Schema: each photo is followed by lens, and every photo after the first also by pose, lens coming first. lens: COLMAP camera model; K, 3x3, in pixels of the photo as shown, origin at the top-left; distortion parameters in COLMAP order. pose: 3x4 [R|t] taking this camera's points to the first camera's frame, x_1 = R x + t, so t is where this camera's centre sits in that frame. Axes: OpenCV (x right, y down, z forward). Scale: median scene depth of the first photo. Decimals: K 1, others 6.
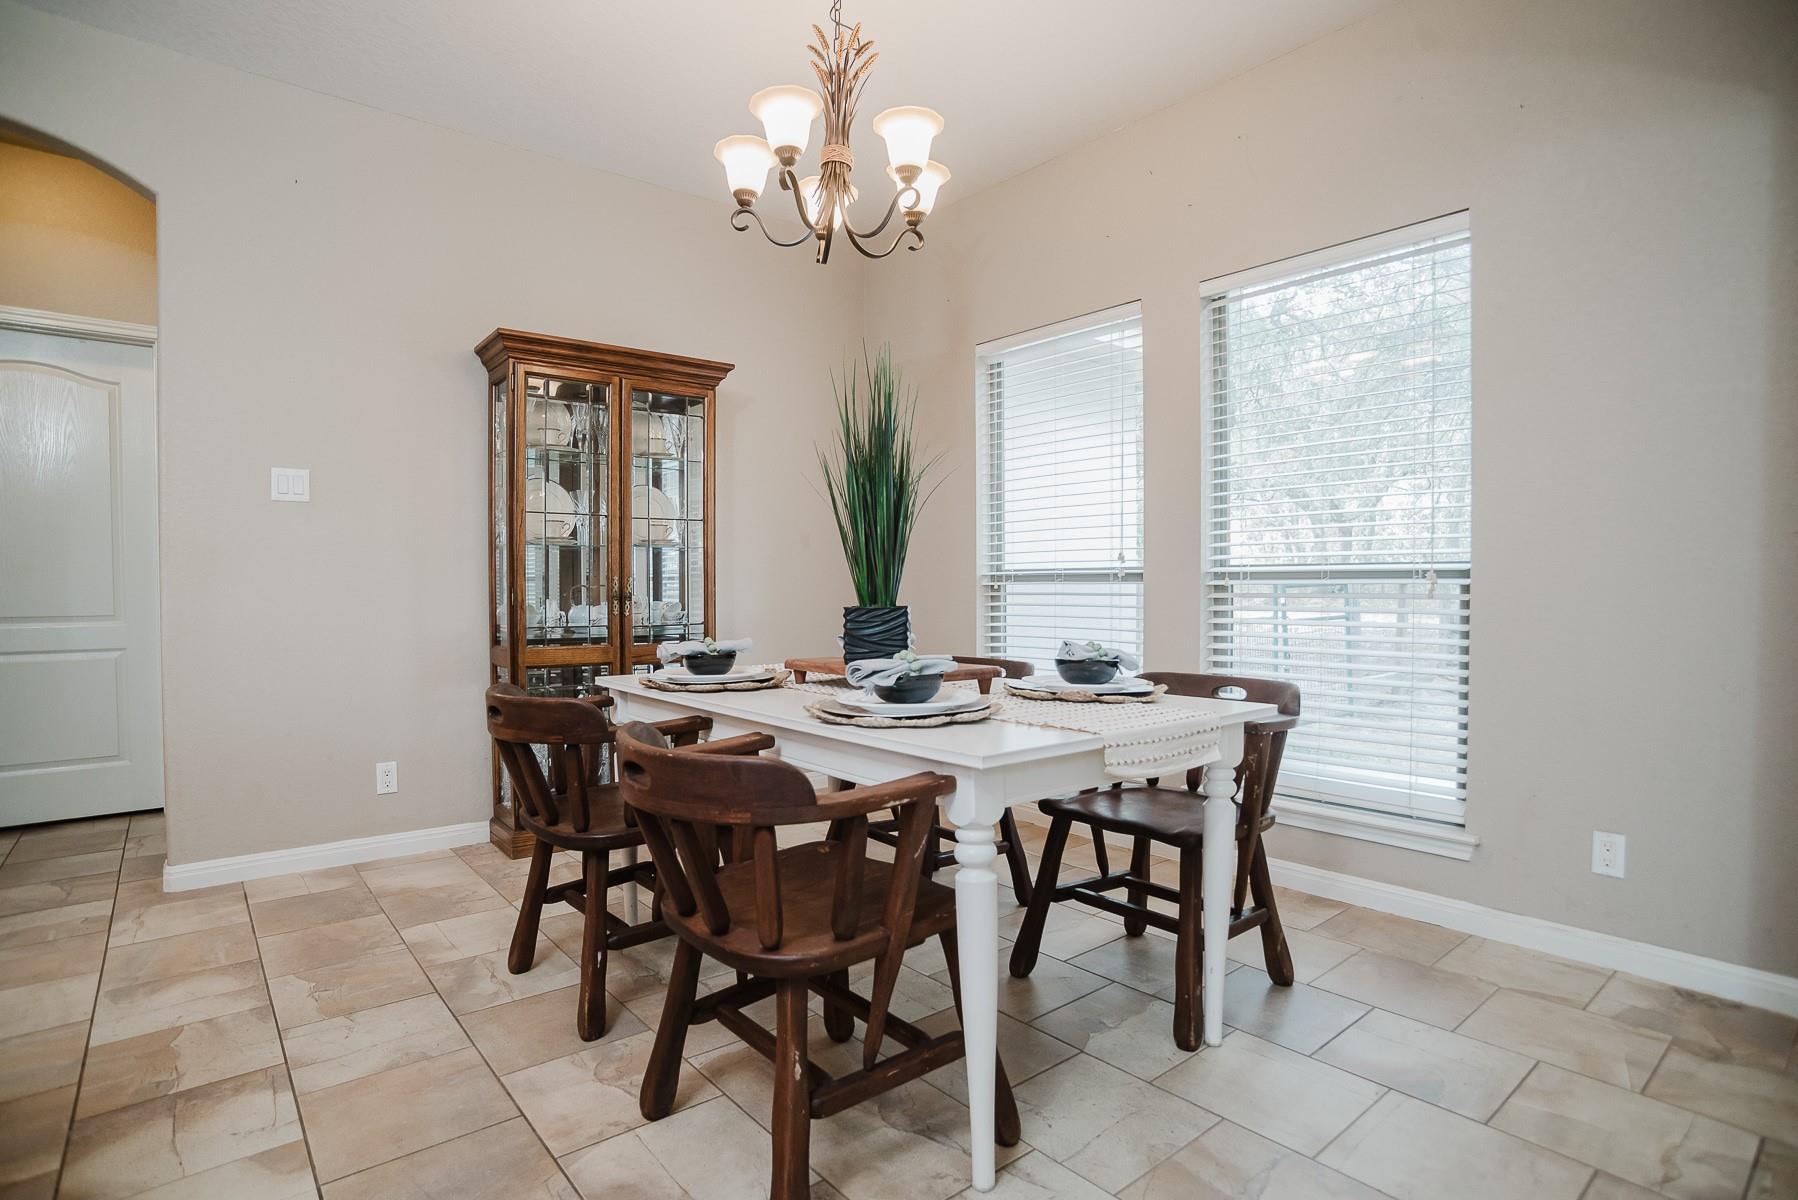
lens RADIAL K [[914.0, 0, 889.9], [0, 914.0, 612.7], [0, 0, 1]] dist [-0.100499, 0.047108]
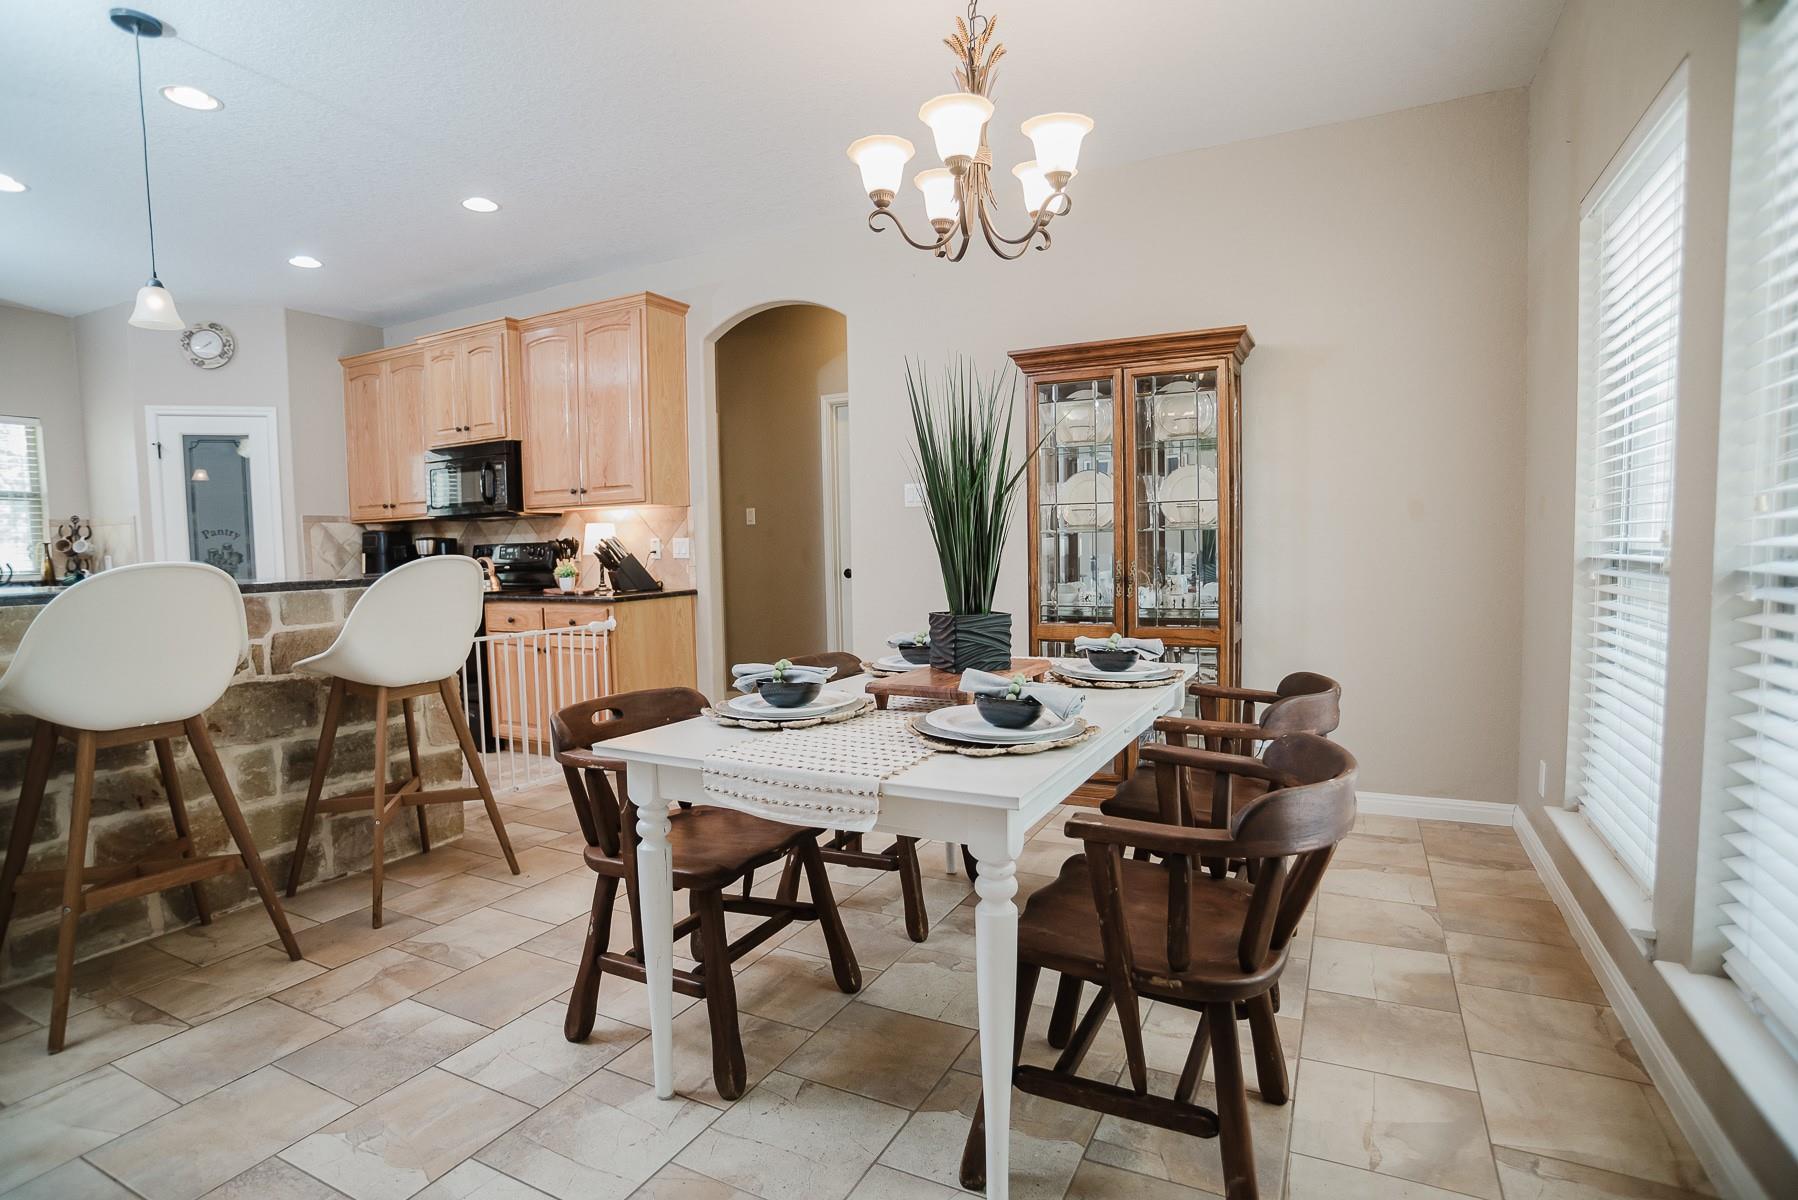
lens RADIAL K [[914.0, 0, 889.9], [0, 914.0, 612.7], [0, 0, 1]] dist [-0.100499, 0.047108]
pose [[0.394940, 0.059263, -0.916793, 0.600064], [-0.006172, 0.998066, 0.061858, -0.046050], [0.918686, -0.018772, 0.394542, 0.368293]]
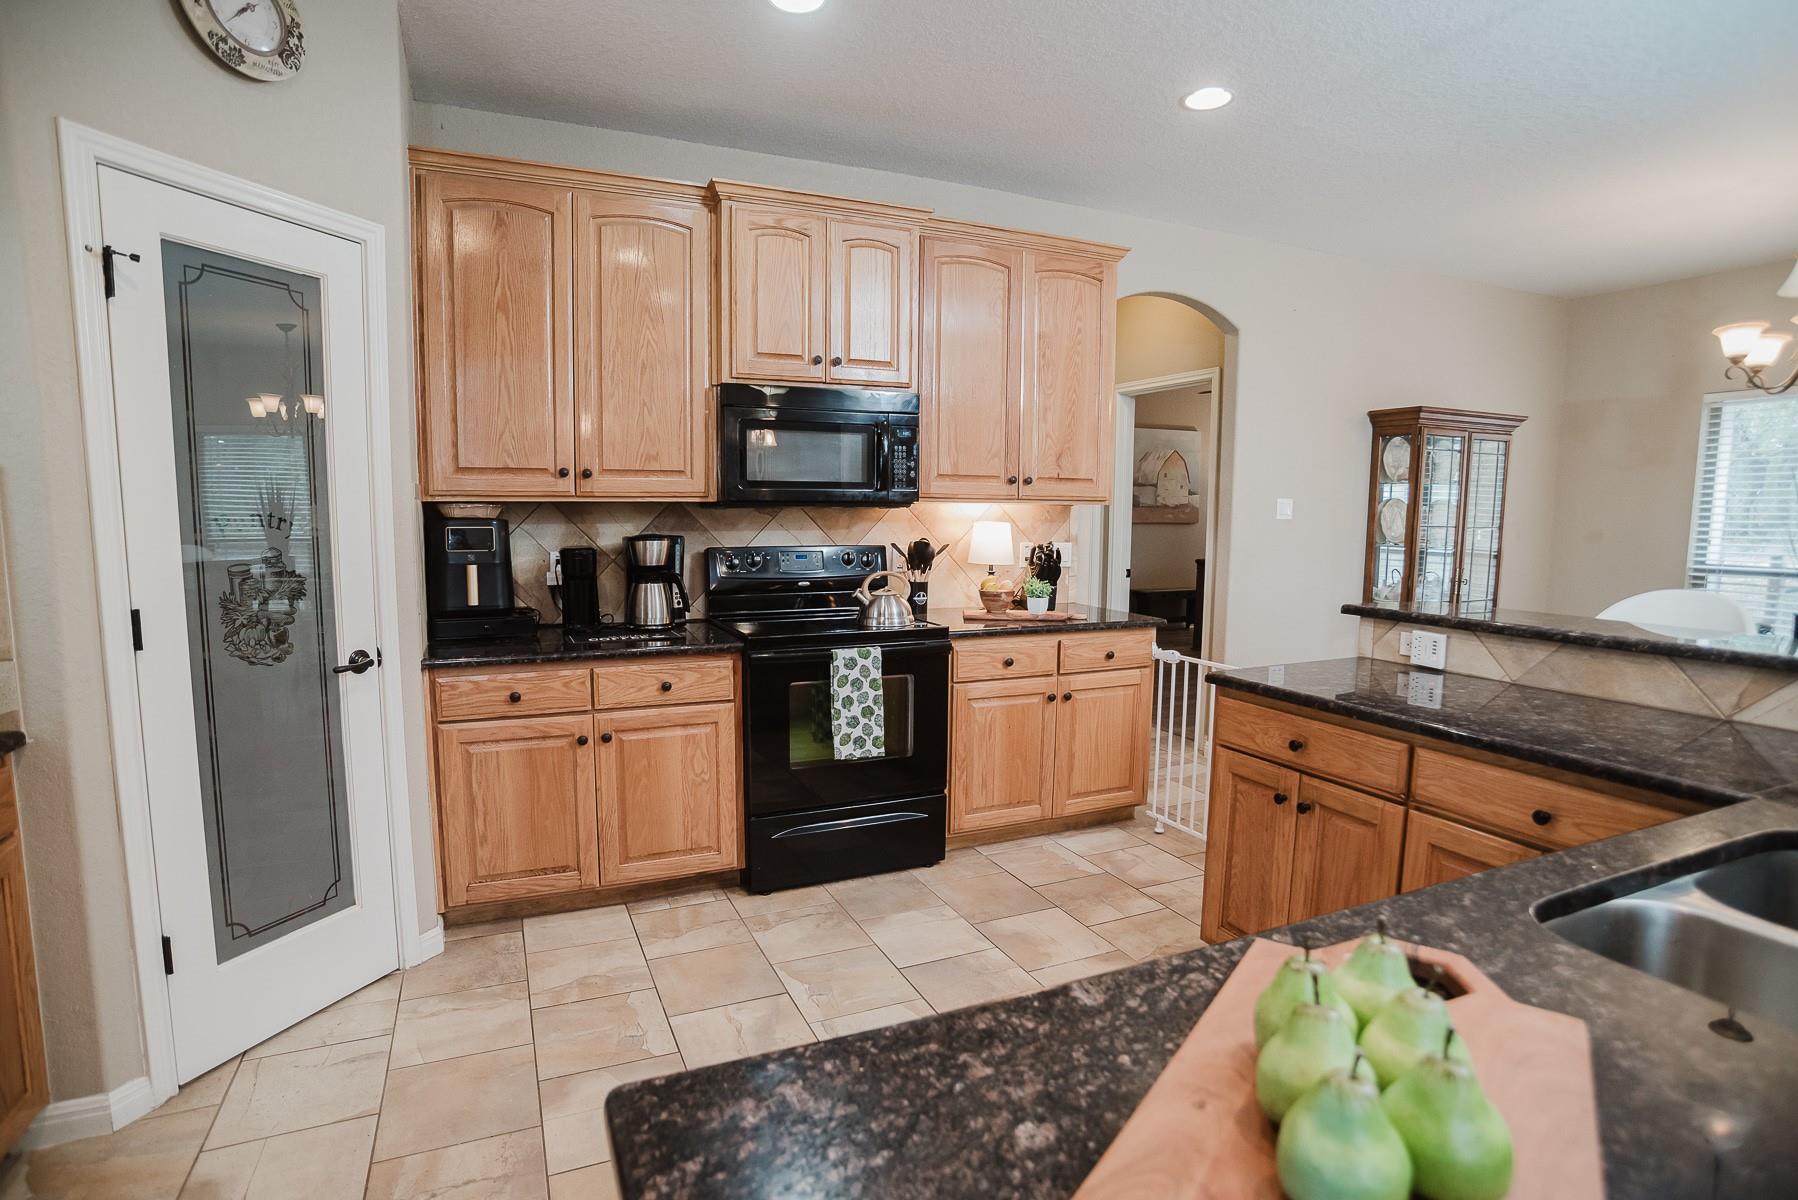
lens RADIAL K [[914.0, 0, 889.9], [0, 914.0, 612.7], [0, 0, 1]] dist [-0.100499, 0.047108]
pose [[0.963993, 0.037644, -0.263249, -0.864999], [-0.015078, 0.996075, 0.087223, -0.085027], [0.265499, -0.080113, 0.960777, -0.665311]]
